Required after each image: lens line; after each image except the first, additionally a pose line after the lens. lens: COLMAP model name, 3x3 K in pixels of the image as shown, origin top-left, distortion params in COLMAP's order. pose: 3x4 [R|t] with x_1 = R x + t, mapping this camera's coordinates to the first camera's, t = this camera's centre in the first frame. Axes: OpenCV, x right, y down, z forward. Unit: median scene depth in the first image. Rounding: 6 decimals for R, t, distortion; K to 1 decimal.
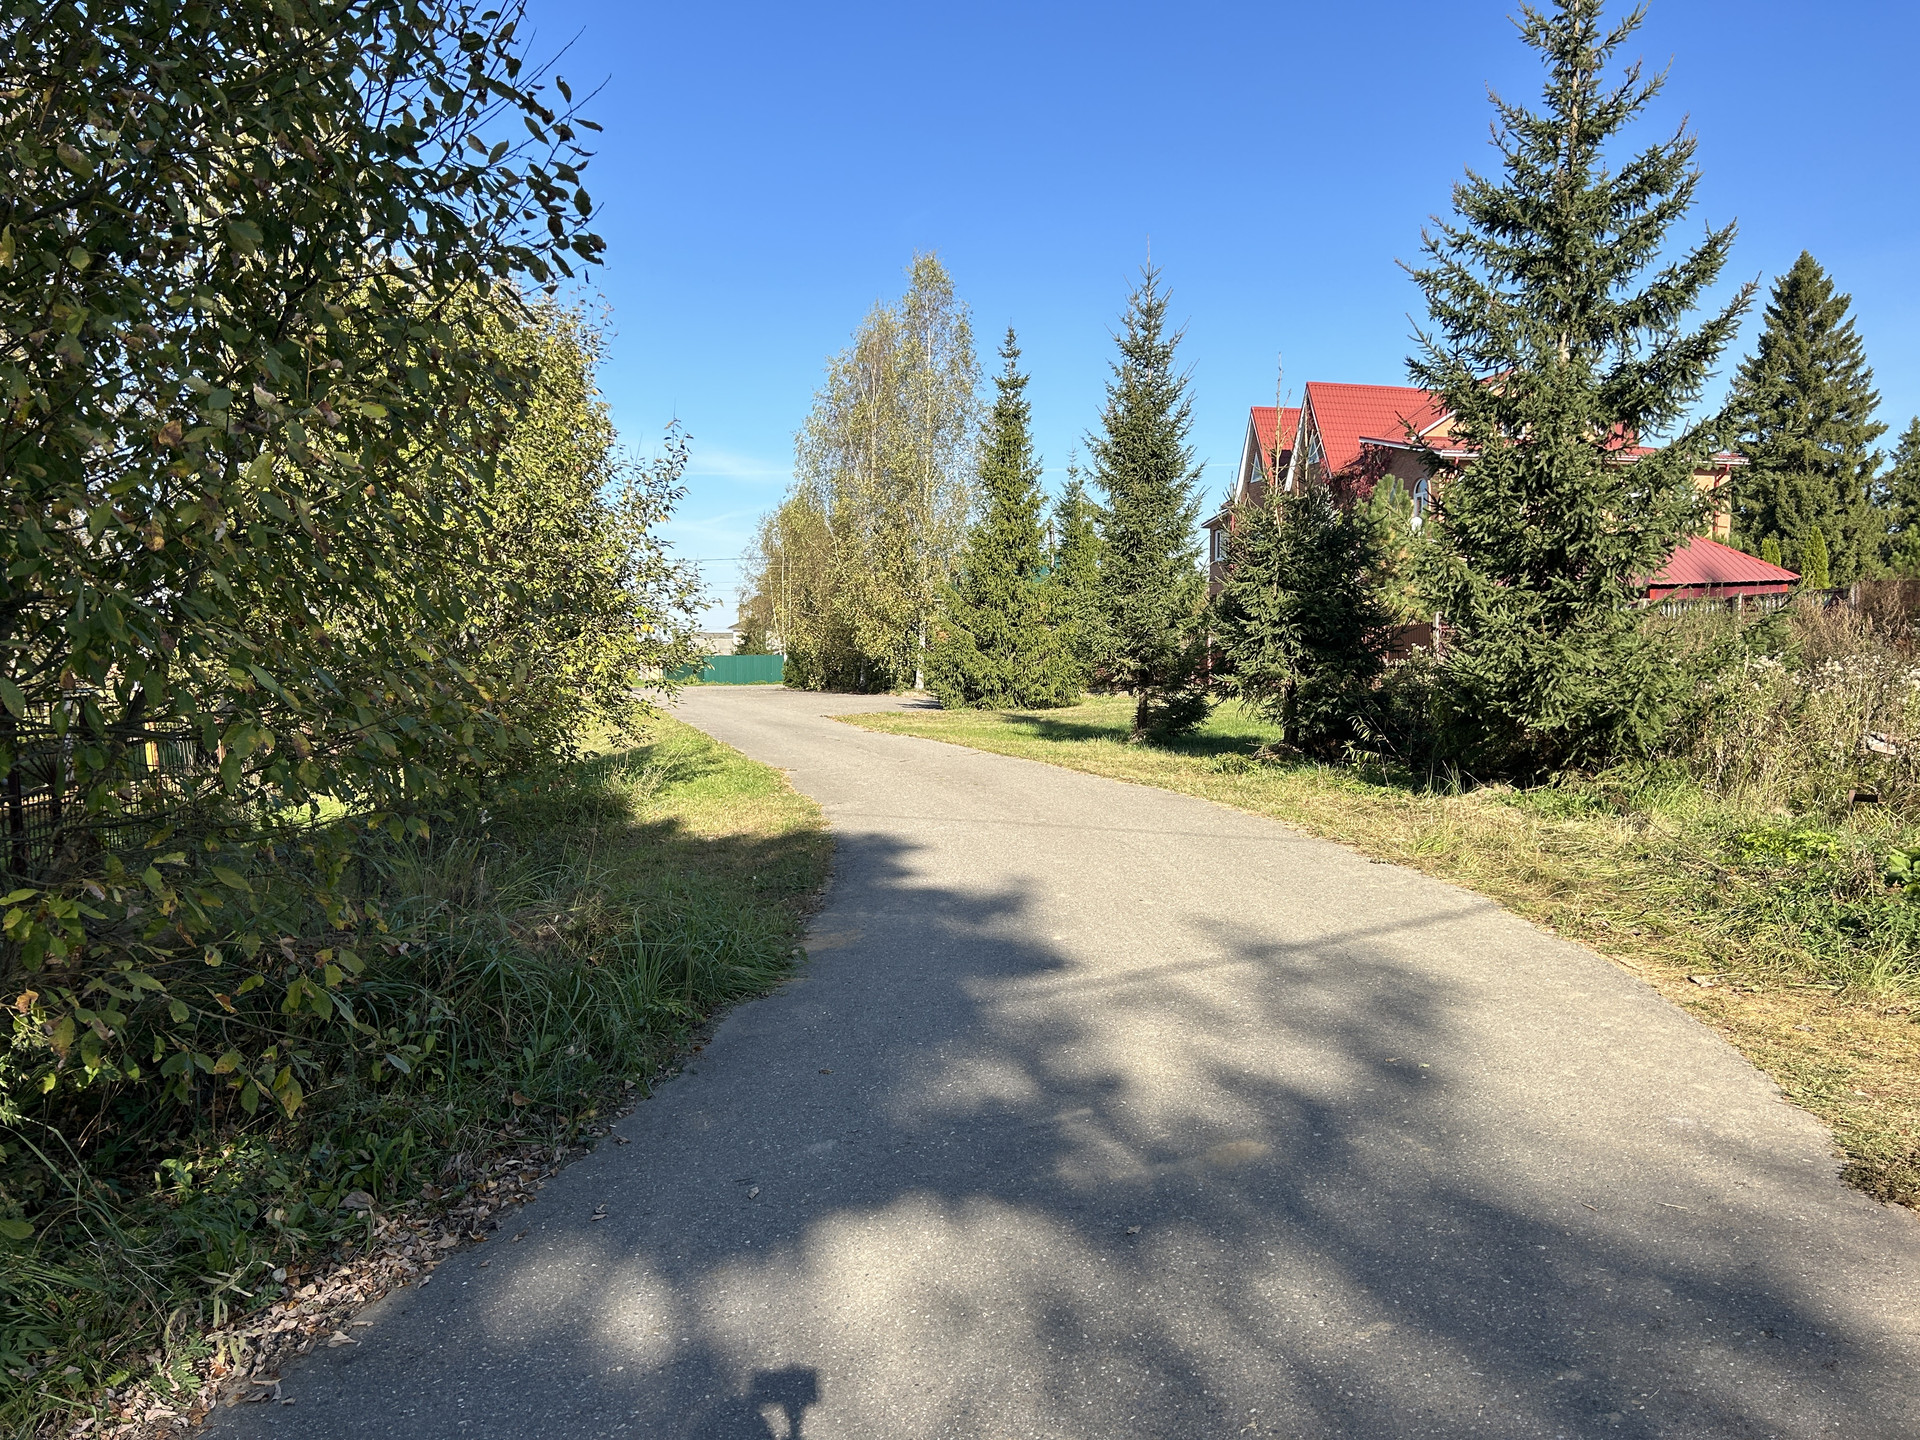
lens RADIAL K [[1423.3, 0, 935.0], [0, 1423.3, 745.9], [0, 0, 1]] dist [0.054598, -0.076066]
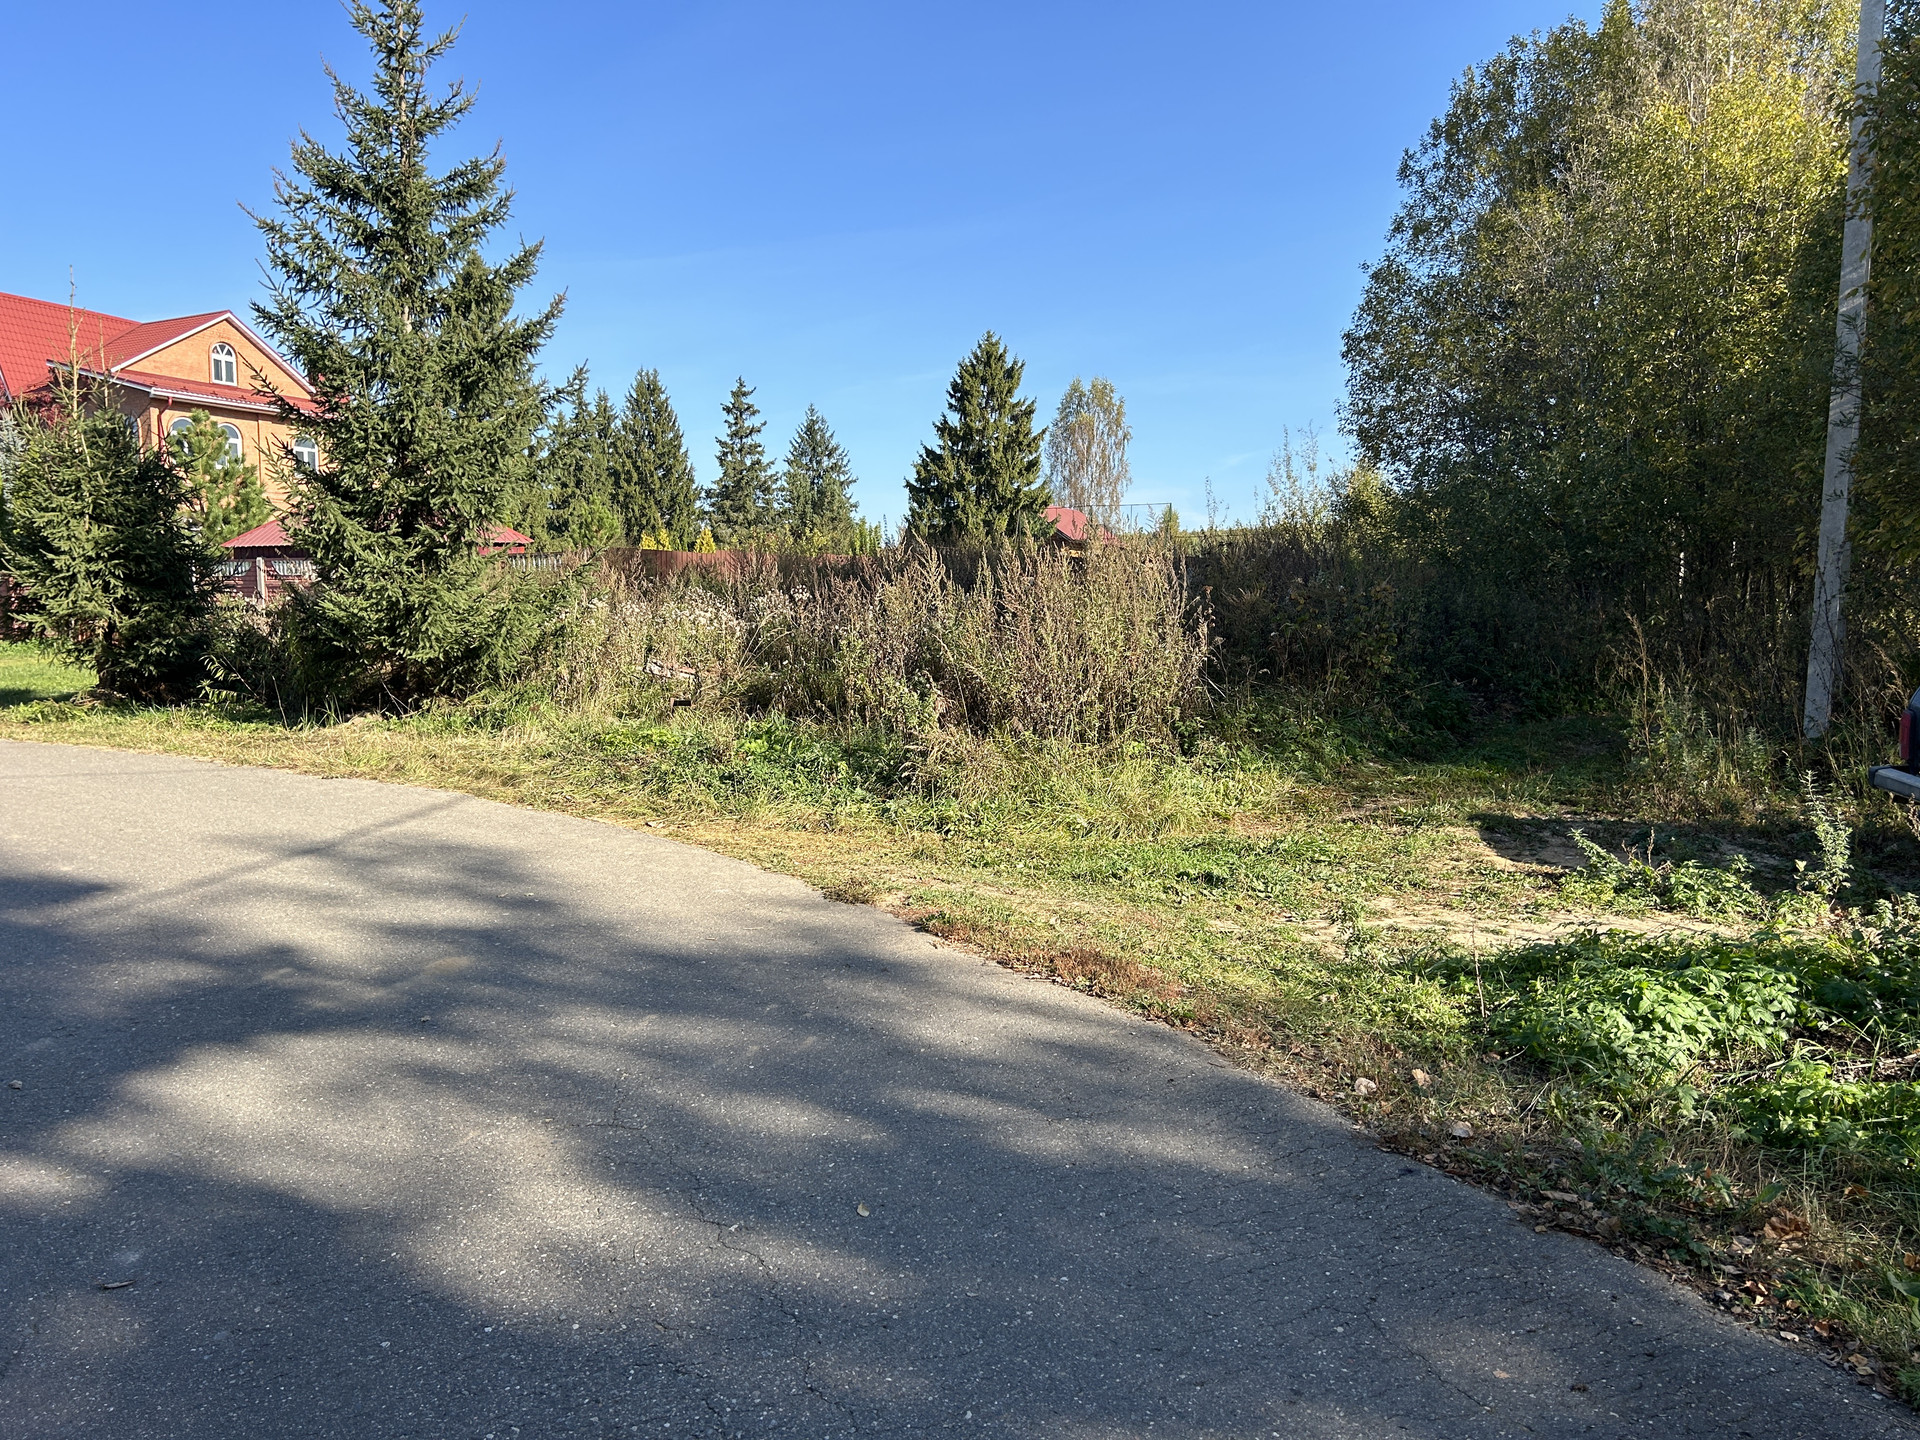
lens RADIAL K [[1423.3, 0, 935.0], [0, 1423.3, 745.9], [0, 0, 1]] dist [0.054598, -0.076066]
pose [[0.662378, -0.057567, 0.746955, -0.137824], [0.035235, 0.998334, 0.045696, 0.016397], [-0.748341, -0.003949, 0.663302, -0.046768]]
